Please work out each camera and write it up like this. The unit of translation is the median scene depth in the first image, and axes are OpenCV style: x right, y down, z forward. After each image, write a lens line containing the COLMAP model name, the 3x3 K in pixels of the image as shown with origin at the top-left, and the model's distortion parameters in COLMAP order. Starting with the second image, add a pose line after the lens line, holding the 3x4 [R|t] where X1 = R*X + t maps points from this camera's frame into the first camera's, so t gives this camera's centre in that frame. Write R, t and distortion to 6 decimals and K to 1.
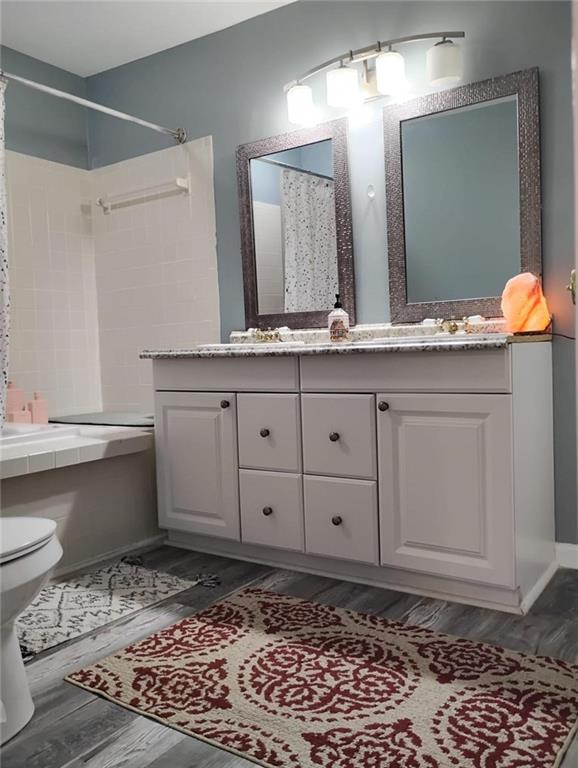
lens RADIAL K [[636.8, 0, 290.0], [0, 636.8, 382.7], [0, 0, 1]] dist [0.068301, -0.086188]
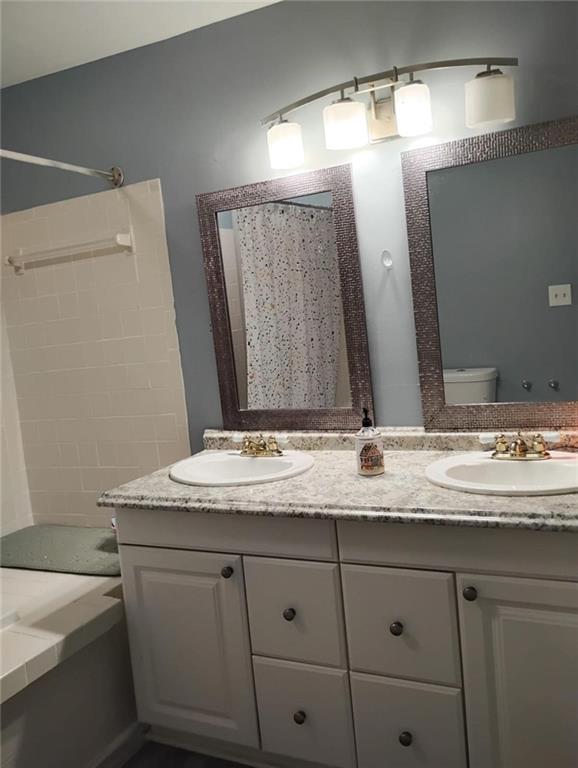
lens RADIAL K [[636.8, 0, 290.0], [0, 636.8, 382.7], [0, 0, 1]] dist [0.068301, -0.086188]
pose [[0.988004, -0.073595, 0.135762, -0.115387], [0.068744, 0.996828, 0.040093, -0.207314], [-0.138282, -0.030279, 0.989930, 0.271196]]
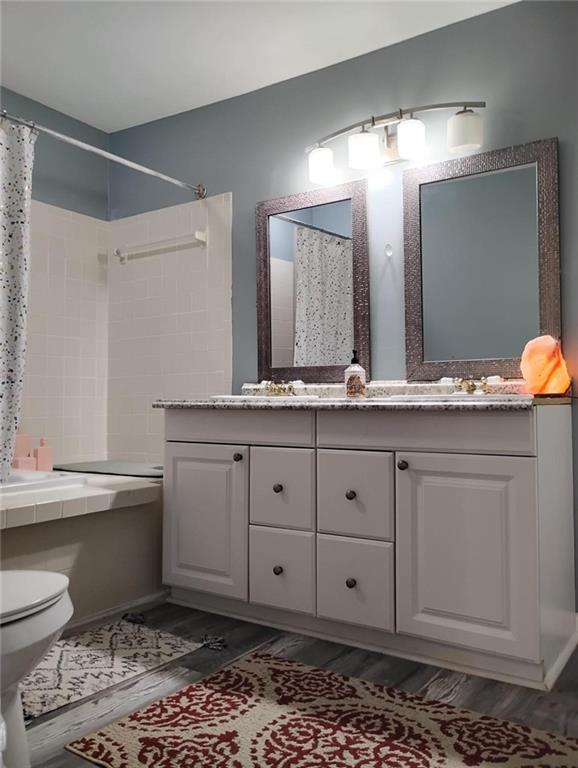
lens RADIAL K [[636.8, 0, 290.0], [0, 636.8, 382.7], [0, 0, 1]] dist [0.068301, -0.086188]
pose [[0.999439, 0.033281, 0.003783, -0.029374], [-0.032850, 0.995981, -0.083325, -0.001262], [-0.006541, 0.083154, 0.996515, 0.012023]]
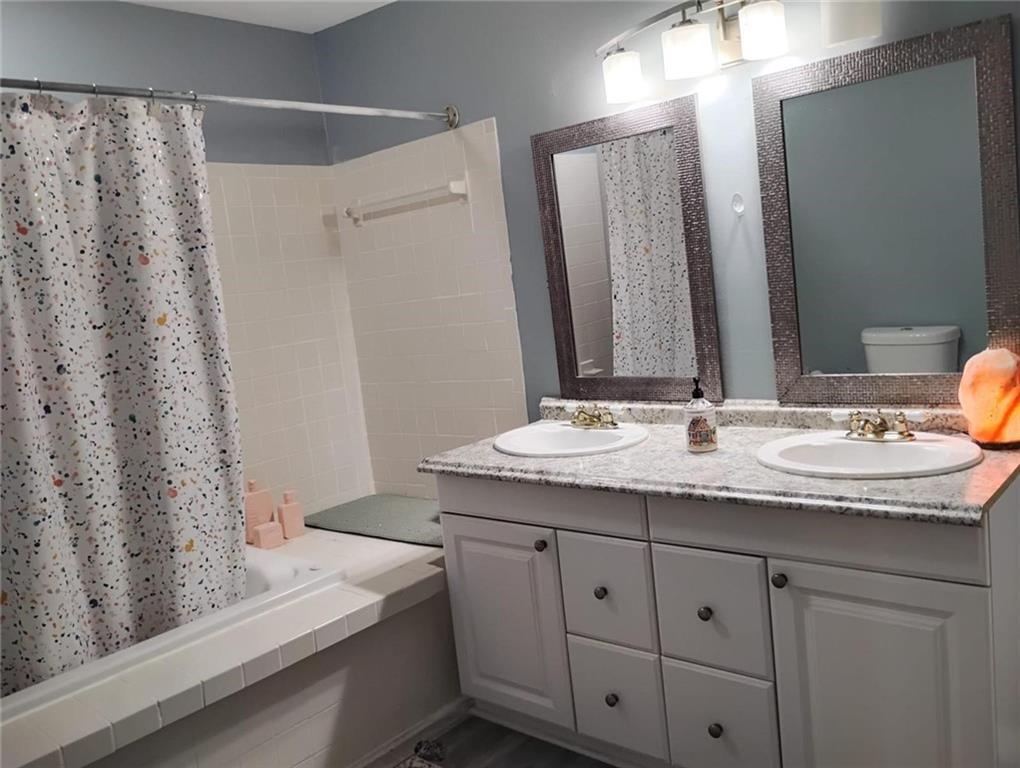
lens RADIAL K [[845.8, 0, 516.8], [0, 845.8, 390.0], [0, 0, 1]] dist [0.068301, -0.086188]
pose [[0.990383, -0.058459, -0.125394, -0.001445], [0.069262, 0.994090, 0.083593, -0.215977], [0.119766, -0.091475, 0.988579, 0.092443]]
